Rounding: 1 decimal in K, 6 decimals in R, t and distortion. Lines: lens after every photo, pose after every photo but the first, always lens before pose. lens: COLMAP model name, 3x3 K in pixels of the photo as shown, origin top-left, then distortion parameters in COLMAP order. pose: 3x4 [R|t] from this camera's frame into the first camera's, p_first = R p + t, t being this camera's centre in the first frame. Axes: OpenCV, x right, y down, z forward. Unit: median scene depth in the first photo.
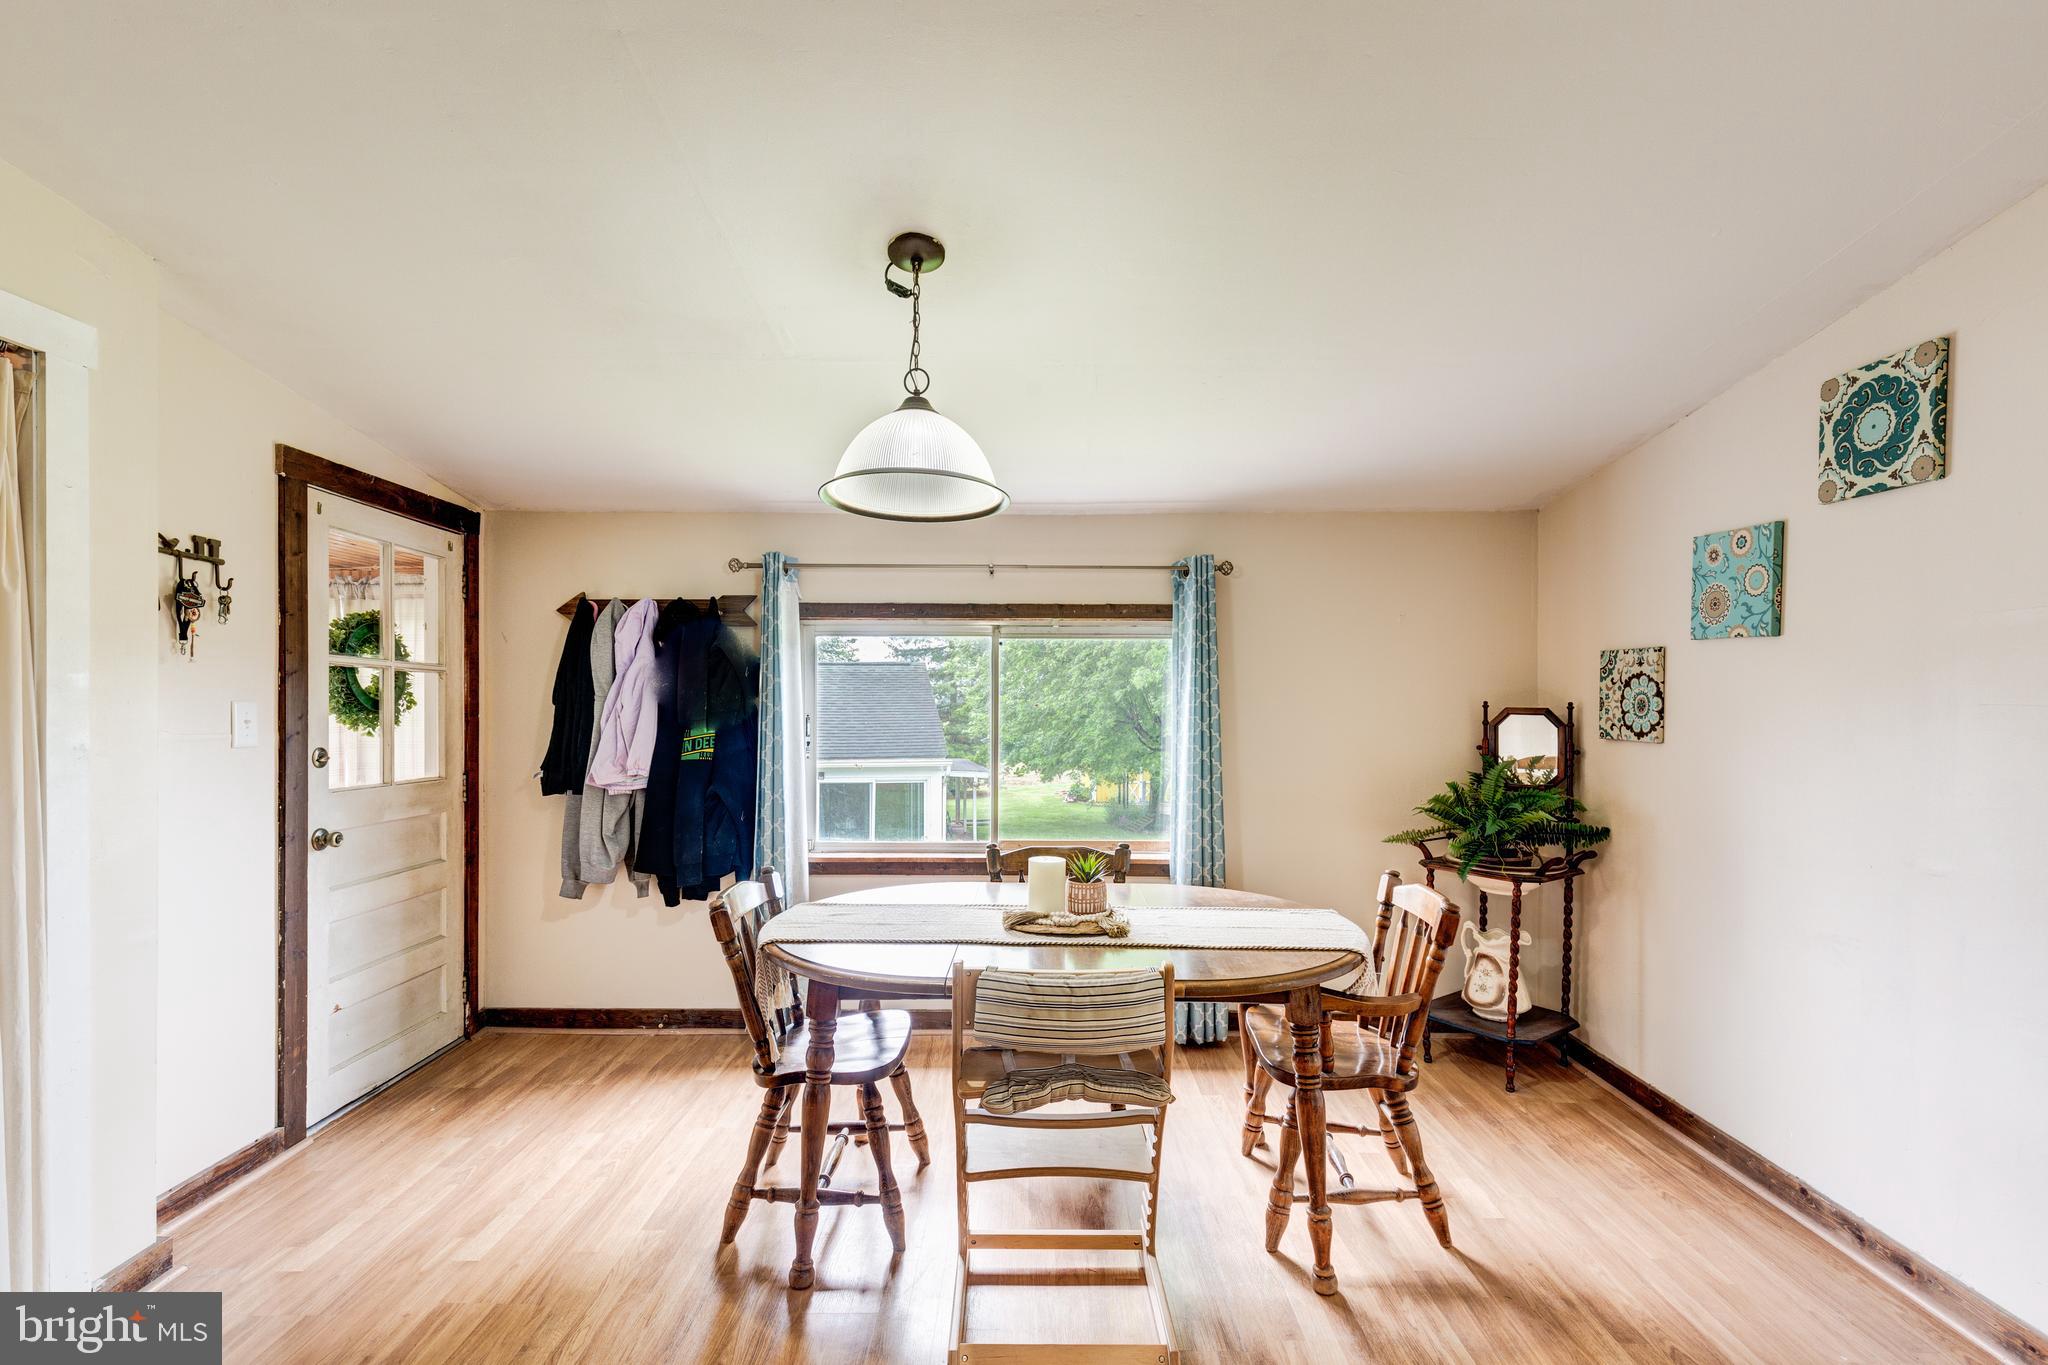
lens RADIAL K [[919.0, 0, 1028.5], [0, 919.0, 692.6], [0, 0, 1]] dist [0.001380, -0.000749]
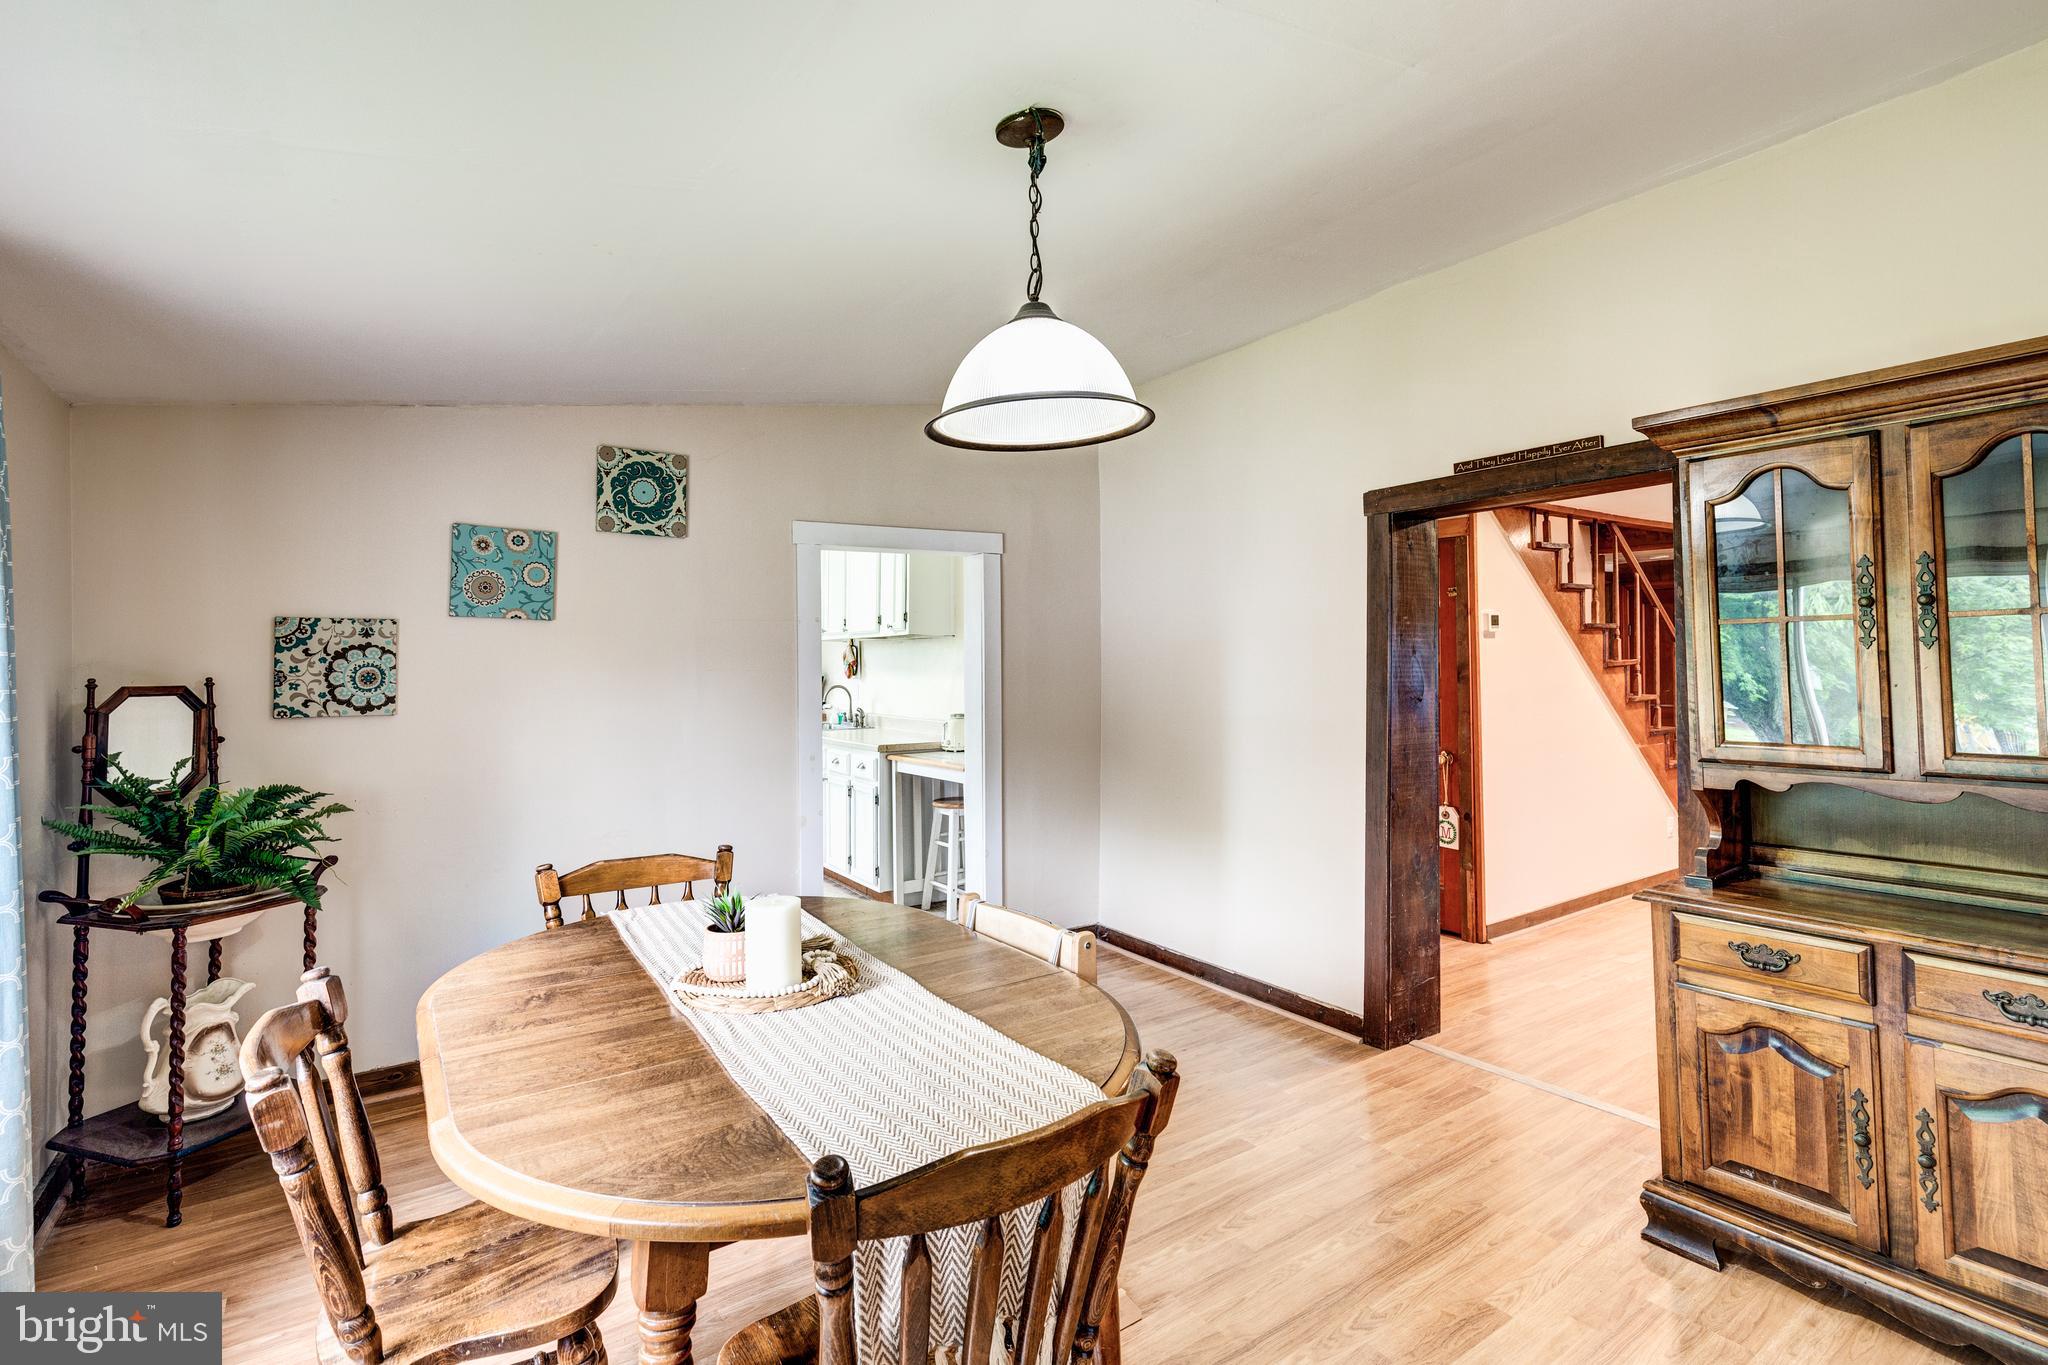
lens RADIAL K [[955.2, 0, 1017.4], [0, 955.2, 623.6], [0, 0, 1]] dist [0.003114, 0.000464]
pose [[-0.565141, 0.036307, 0.824195, -0.585843], [0.003657, 0.999132, -0.041506, 0.000995], [-0.824986, -0.020443, -0.564783, 1.073574]]
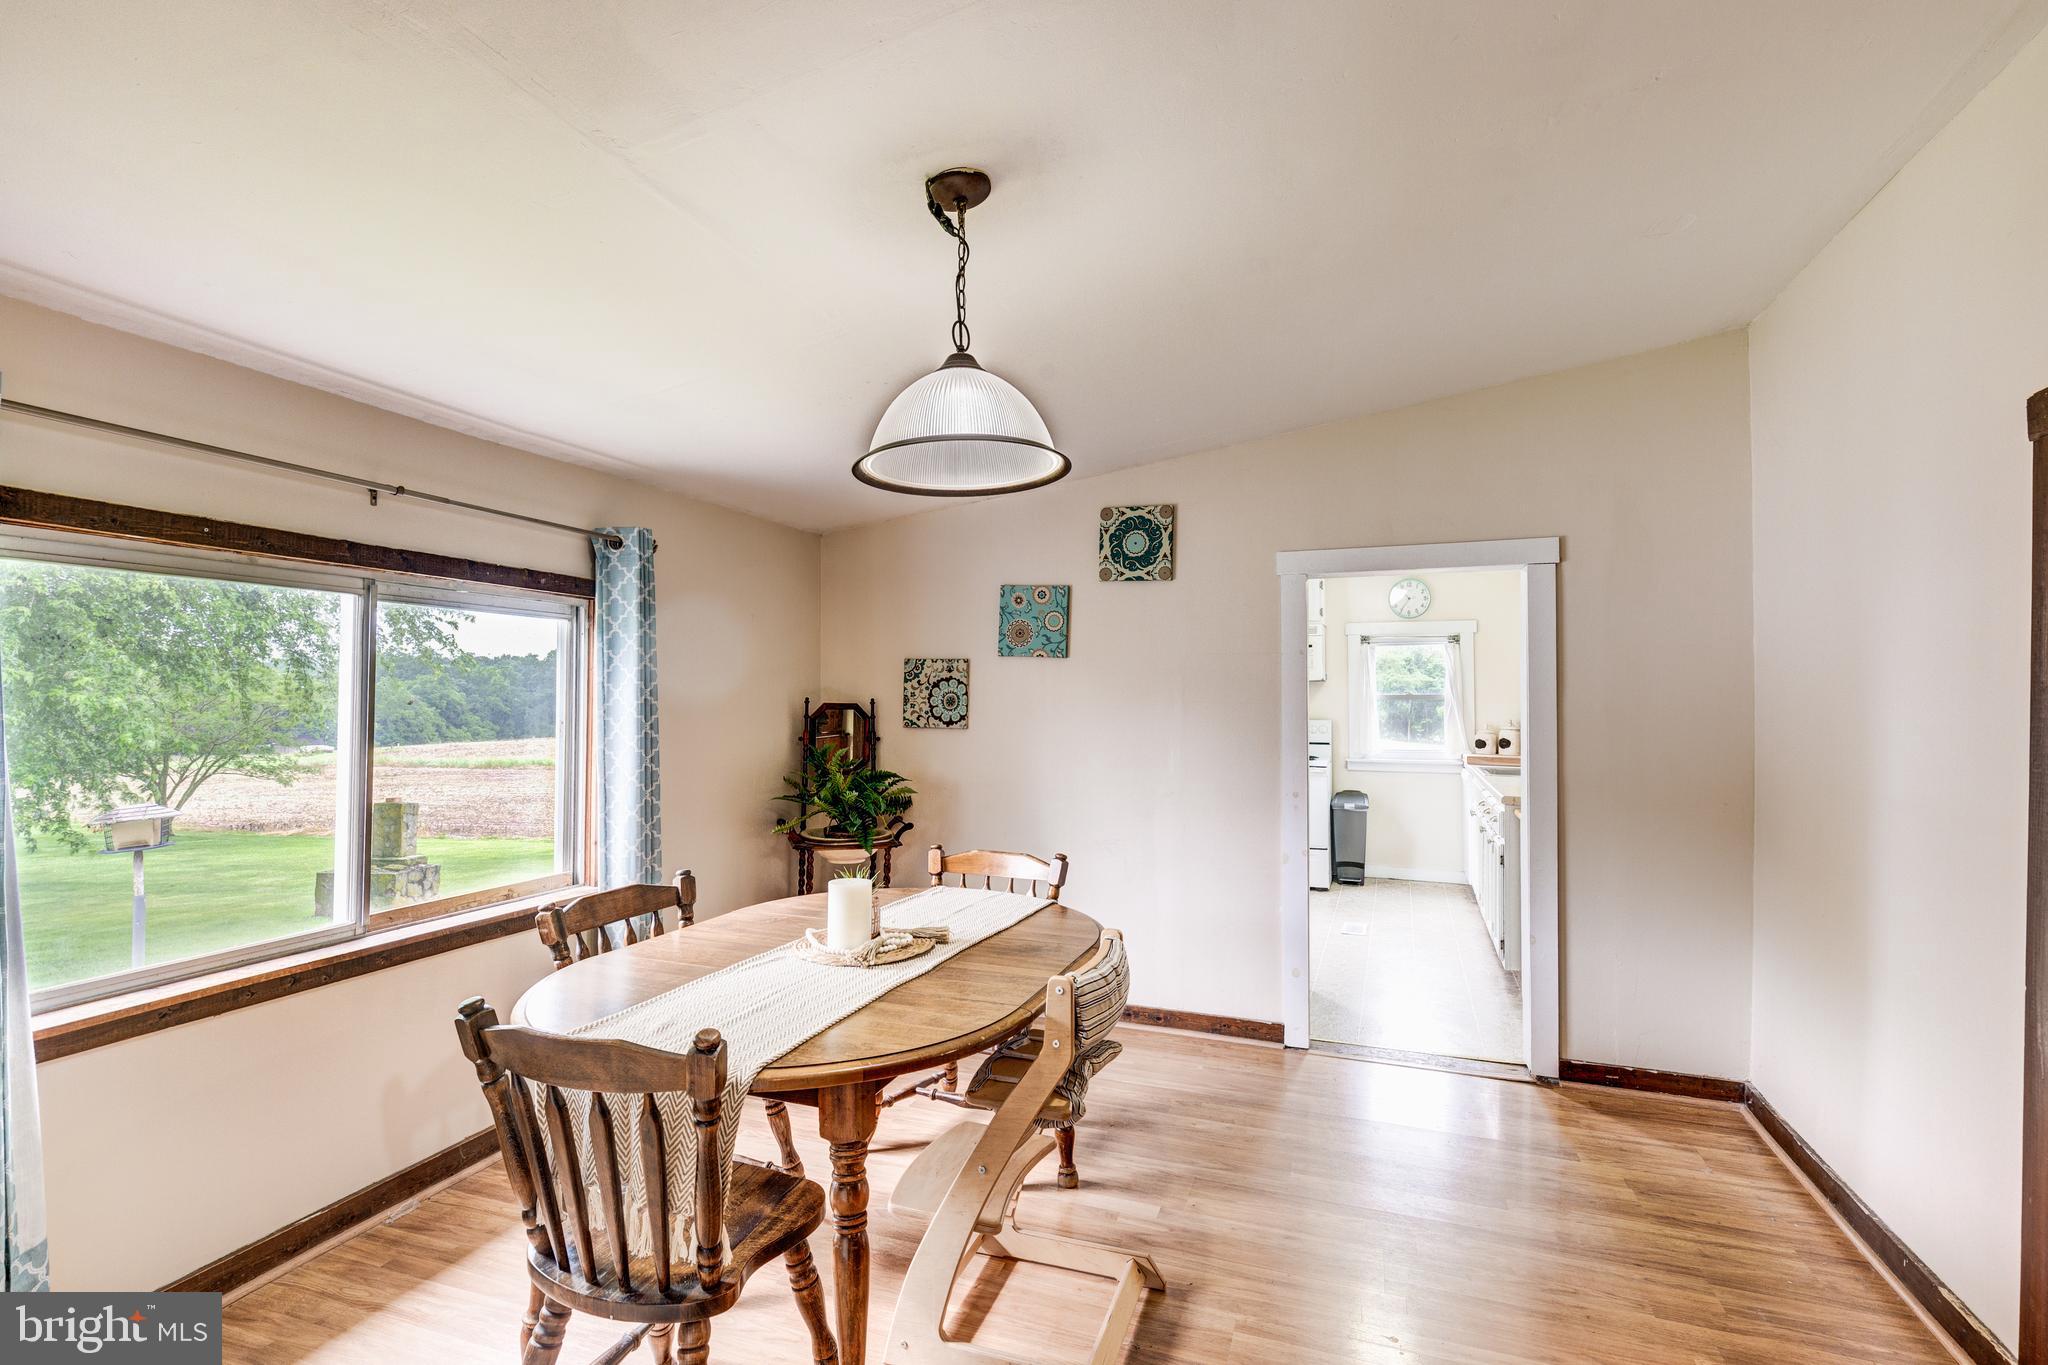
lens RADIAL K [[966.9, 0, 1021.4], [0, 966.9, 647.1], [0, 0, 1]] dist [0.000053, -0.000222]
pose [[0.330182, 0.049156, 0.942636, -0.685053], [-0.015173, 0.998790, -0.046769, -0.000986], [-0.943795, 0.001139, 0.330529, 0.461279]]
